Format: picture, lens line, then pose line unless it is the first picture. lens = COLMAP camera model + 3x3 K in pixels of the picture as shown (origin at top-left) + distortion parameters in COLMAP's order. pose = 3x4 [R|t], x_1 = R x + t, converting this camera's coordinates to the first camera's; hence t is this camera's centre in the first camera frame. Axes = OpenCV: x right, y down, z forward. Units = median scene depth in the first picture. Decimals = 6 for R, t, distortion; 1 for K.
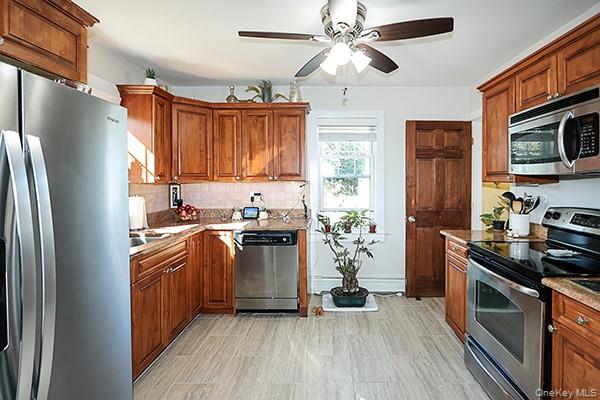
lens RADIAL K [[312.3, 0, 325.3], [0, 312.3, 182.4], [0, 0, 1]] dist [-0.013515, 0.000405]
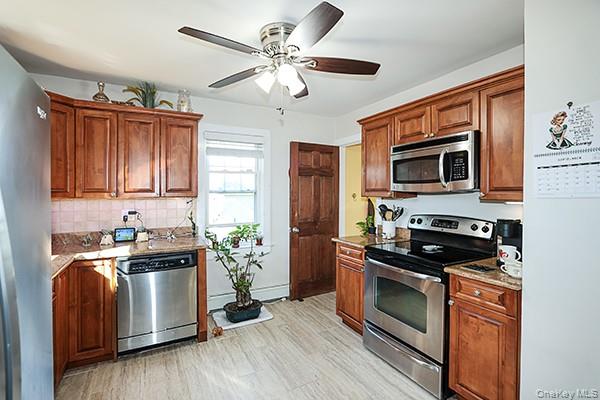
lens RADIAL K [[289.4, 0, 307.1], [0, 289.4, 192.7], [0, 0, 1]] dist [-0.010141, -0.001195]
pose [[0.871260, -0.003883, 0.490807, -0.211511], [0.007356, 0.999960, -0.005146, -0.010451], [-0.490767, 0.008094, 0.871253, 0.079602]]
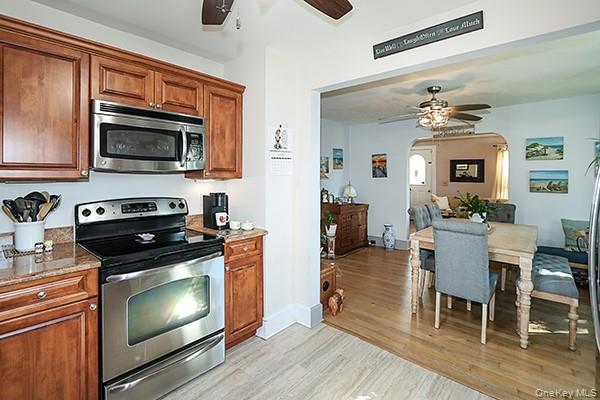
lens RADIAL K [[289.4, 0, 287.4], [0, 289.4, 172.6], [0, 0, 1]] dist [-0.010141, -0.001195]
pose [[-0.745466, -0.005008, 0.666525, -0.217994], [-0.003106, 0.999987, 0.004040, -0.013564], [-0.666537, 0.000942, -0.745471, 0.836748]]
